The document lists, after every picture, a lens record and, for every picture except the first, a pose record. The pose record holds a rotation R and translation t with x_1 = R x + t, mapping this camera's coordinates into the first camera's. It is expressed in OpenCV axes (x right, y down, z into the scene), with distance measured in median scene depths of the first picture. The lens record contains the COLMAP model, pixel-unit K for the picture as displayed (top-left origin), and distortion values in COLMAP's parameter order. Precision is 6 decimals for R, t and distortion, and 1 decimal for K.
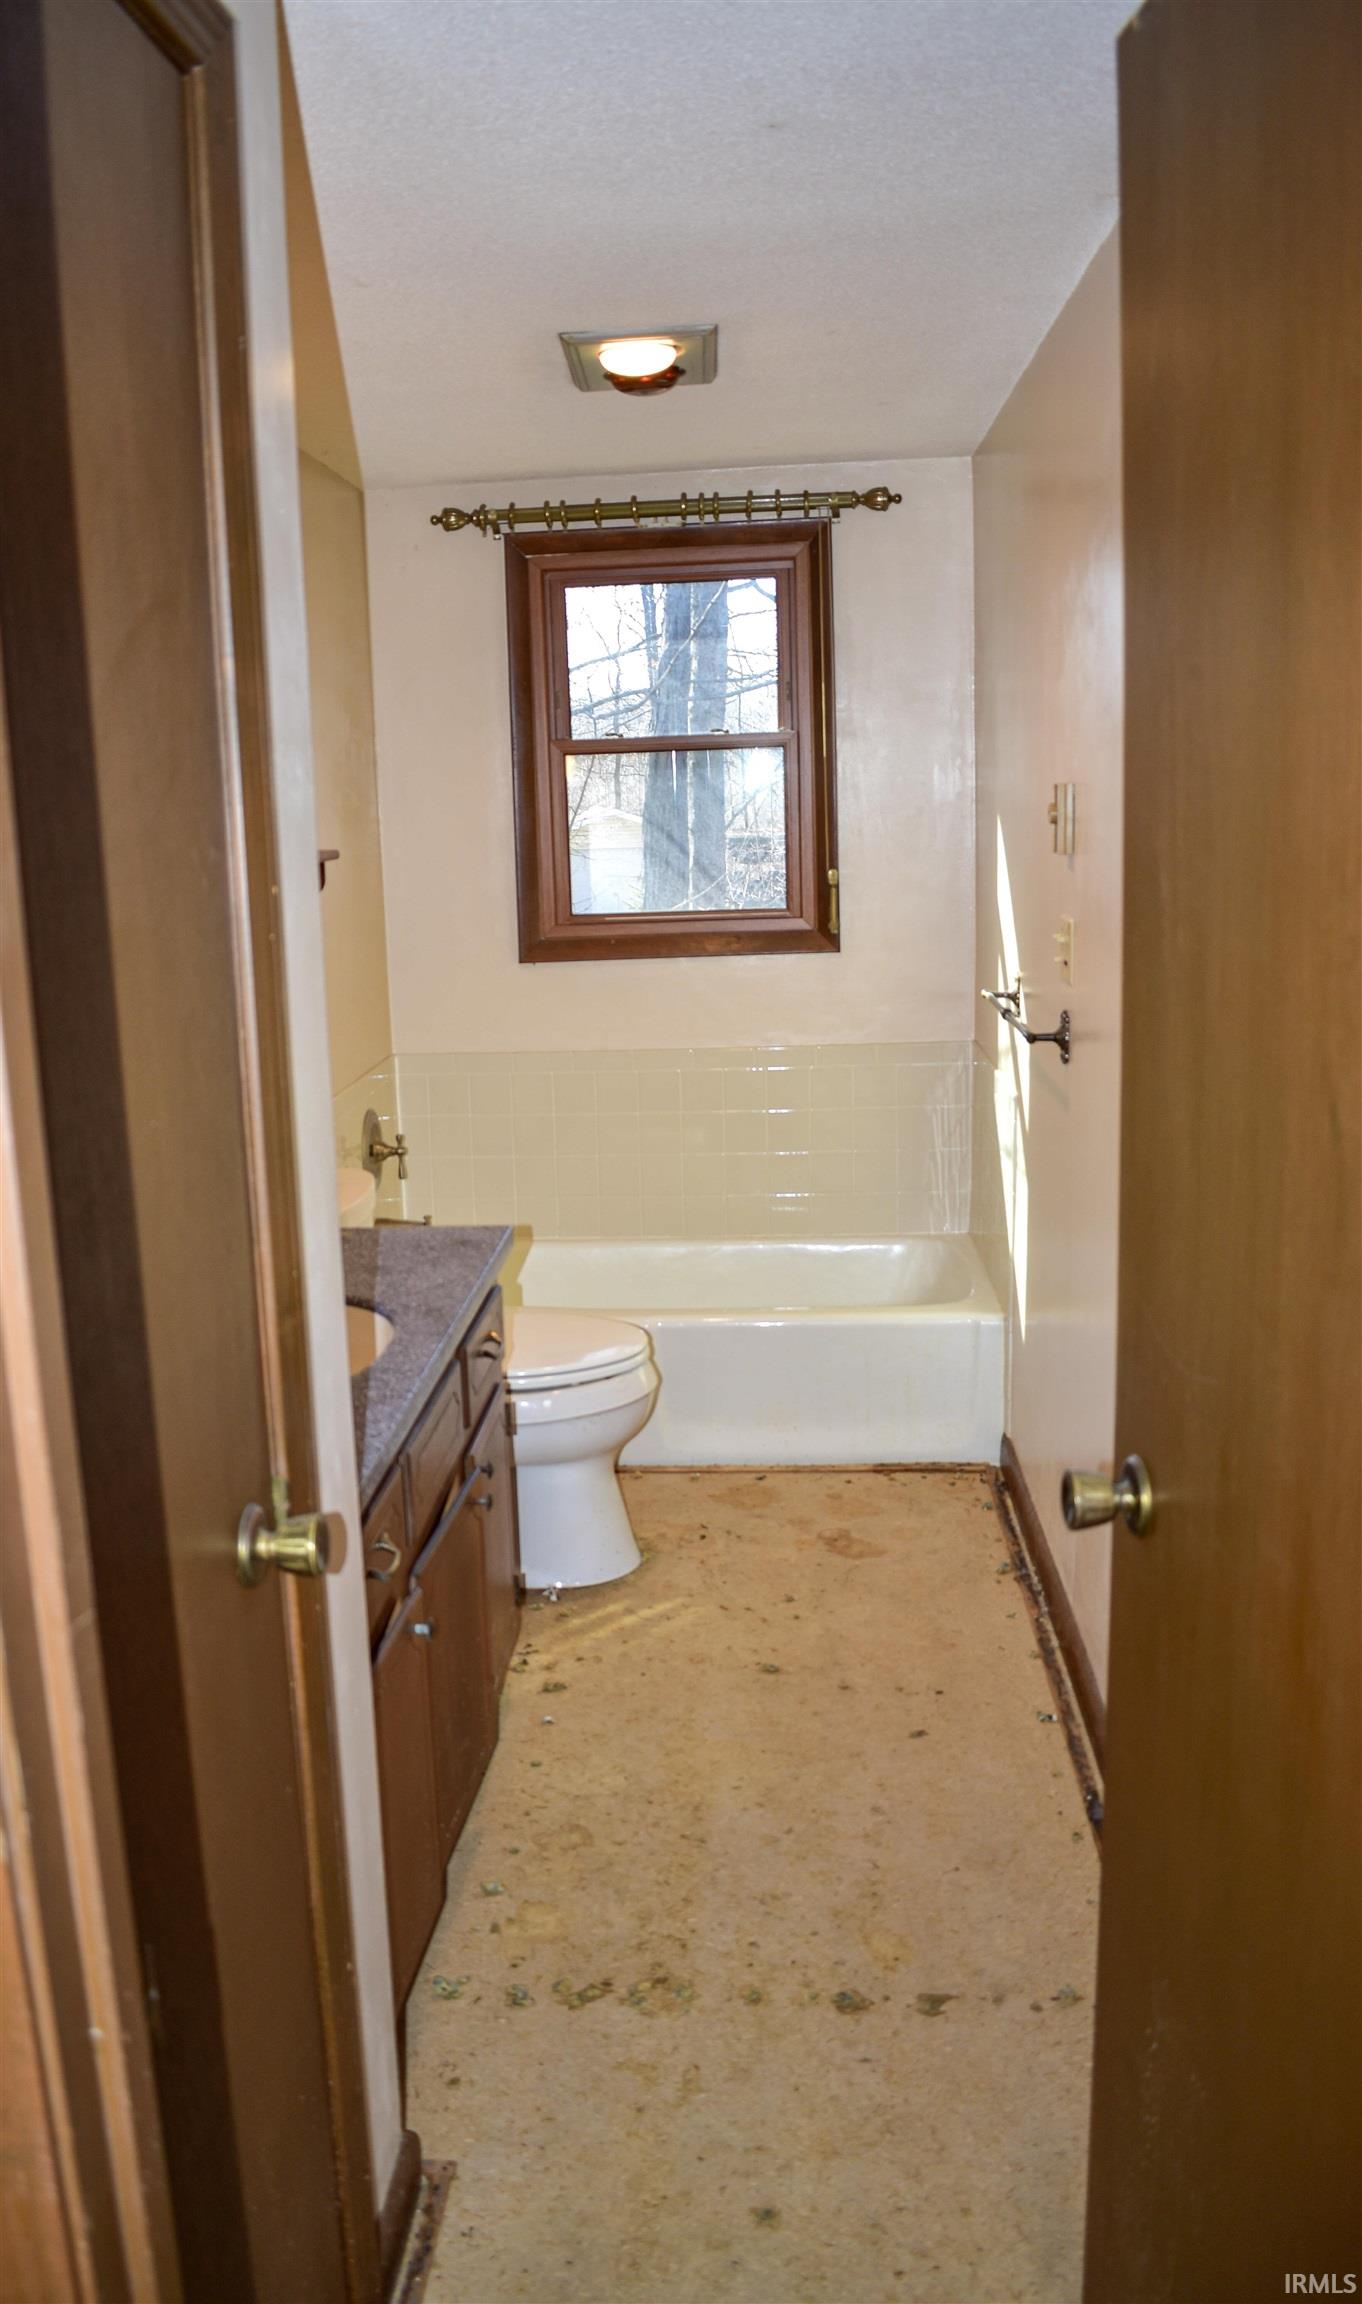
lens RADIAL K [[1760.4, 0, 681.0], [0, 1760.4, 1152.0], [0, 0, 1]] dist [0.002613, 0.000287]
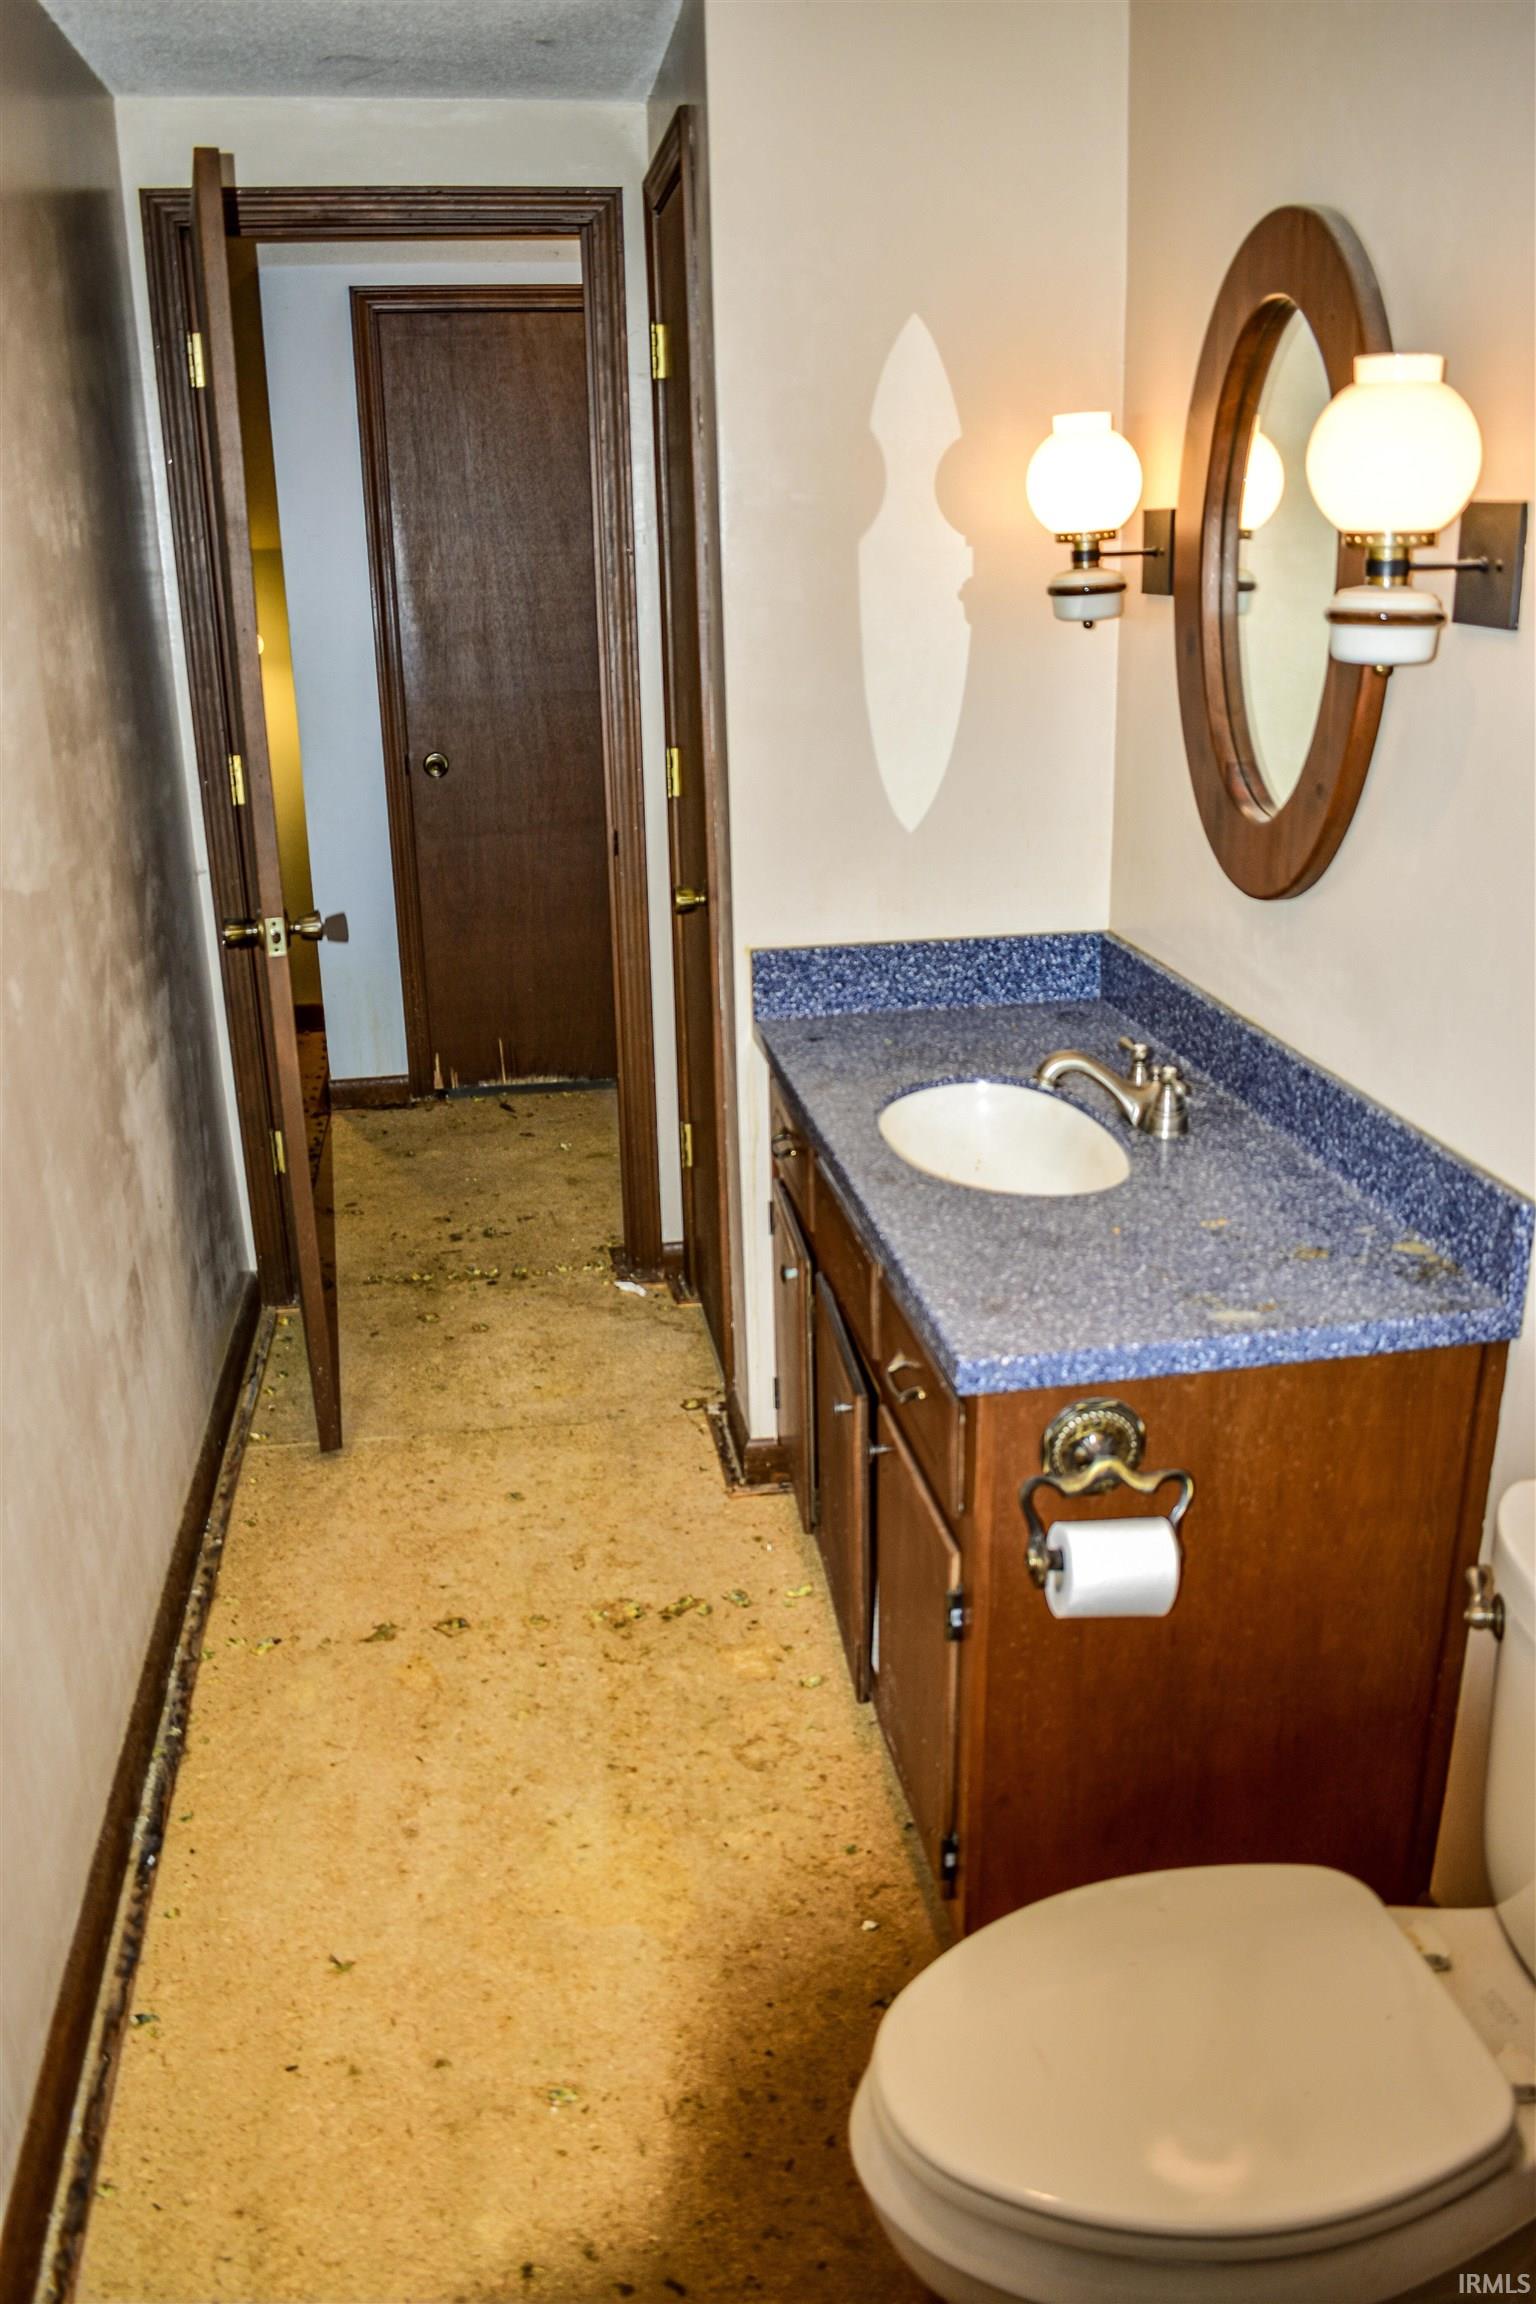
lens RADIAL K [[1815.6, 0, 768.0], [0, 1815.6, 1152.0], [0, 0, 1]] dist [-0.098734, 0.012737]
pose [[-0.974772, 0.119552, -0.188485, 0.070265], [0.002975, 0.851341, 0.524605, -0.358768], [0.223183, 0.510810, -0.830219, 1.644816]]
